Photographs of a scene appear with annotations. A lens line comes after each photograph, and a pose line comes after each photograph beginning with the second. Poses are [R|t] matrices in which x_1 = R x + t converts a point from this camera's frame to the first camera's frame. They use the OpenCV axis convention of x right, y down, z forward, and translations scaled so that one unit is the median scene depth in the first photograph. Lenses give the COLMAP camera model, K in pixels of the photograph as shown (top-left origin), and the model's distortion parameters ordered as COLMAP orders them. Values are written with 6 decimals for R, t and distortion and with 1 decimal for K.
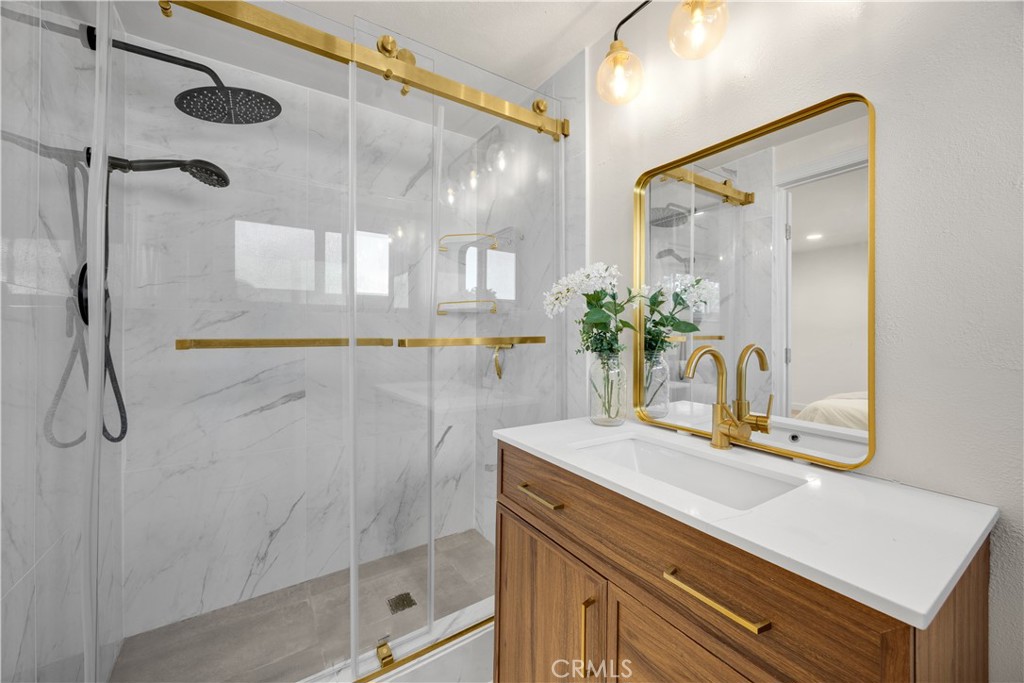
lens RADIAL K [[395.0, 0, 512.5], [0, 395.0, 327.9], [0, 0, 1]] dist [0.008483, 0.000151]
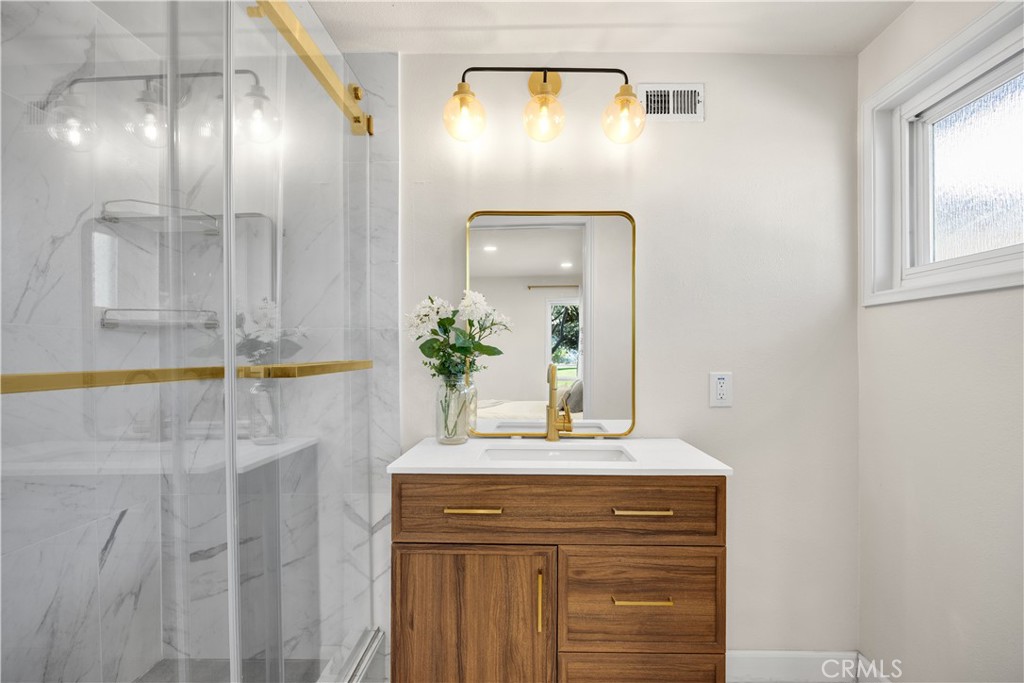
lens RADIAL K [[497.5, 0, 513.7], [0, 497.5, 356.1], [0, 0, 1]] dist [-0.001488, -0.000372]
pose [[0.573518, -0.006201, 0.819170, -0.900795], [-0.004261, 0.999935, 0.010553, -0.002318], [-0.819182, -0.009543, 0.573454, 0.142018]]
